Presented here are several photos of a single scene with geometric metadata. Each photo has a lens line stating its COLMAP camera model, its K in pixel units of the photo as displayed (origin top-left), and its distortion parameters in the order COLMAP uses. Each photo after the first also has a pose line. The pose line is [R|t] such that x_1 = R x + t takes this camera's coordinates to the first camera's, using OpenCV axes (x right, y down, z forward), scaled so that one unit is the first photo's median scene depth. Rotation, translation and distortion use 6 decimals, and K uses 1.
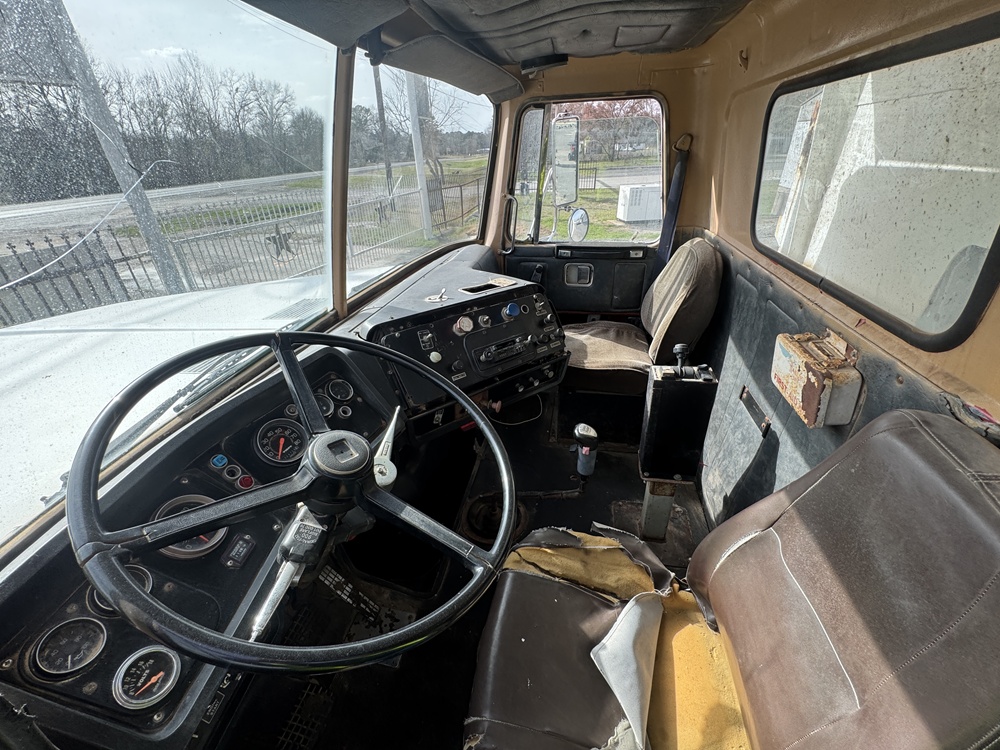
lens RADIAL K [[403.7, 0, 499.0], [0, 403.7, 374.4], [0, 0, 1]] dist [-0.004808, 0.000846]
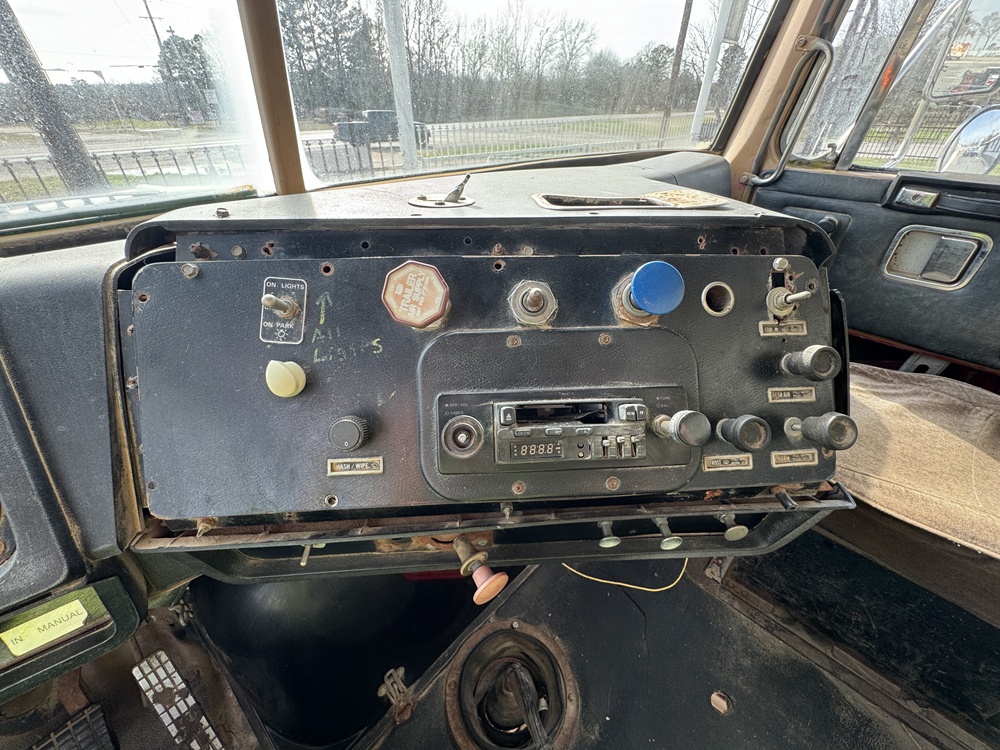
lens RADIAL K [[403.7, 0, 499.0], [0, 403.7, 374.4], [0, 0, 1]] dist [-0.004808, 0.000846]
pose [[0.832915, 0.335561, -0.440059, 0.079473], [-0.292500, 0.941981, 0.164669, -0.117758], [0.469783, -0.008438, 0.882741, 0.706370]]
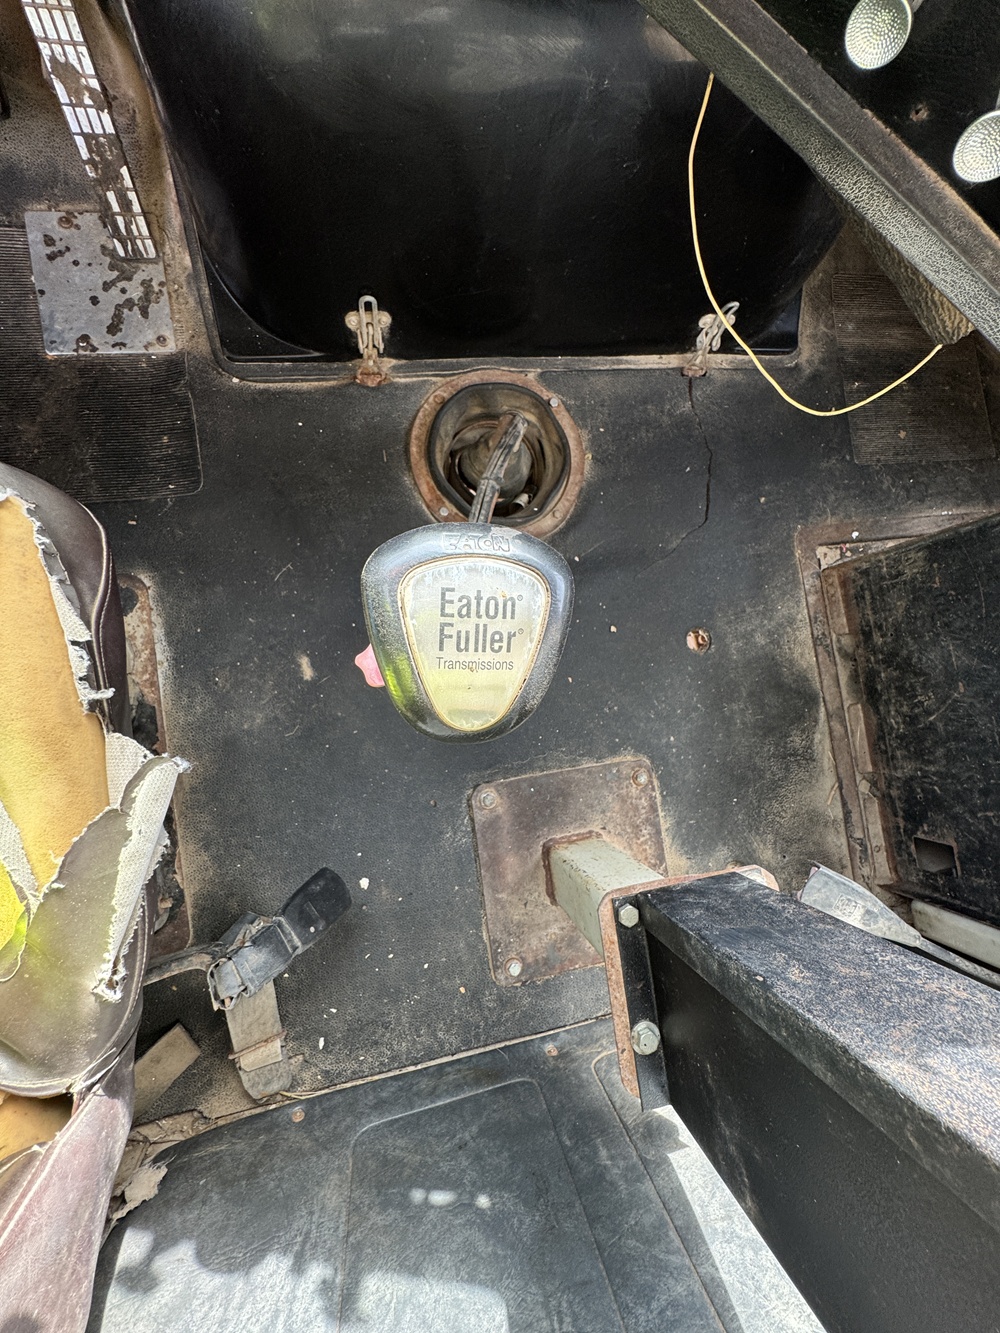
lens RADIAL K [[538.2, 0, 501.7], [0, 538.2, 664.1], [0, 0, 1]] dist [-0.004808, 0.000846]
pose [[0.313566, 0.949143, 0.028352, 0.195059], [-0.629568, 0.185451, 0.754488, 0.021865], [0.710859, -0.254431, 0.655701, 0.802817]]
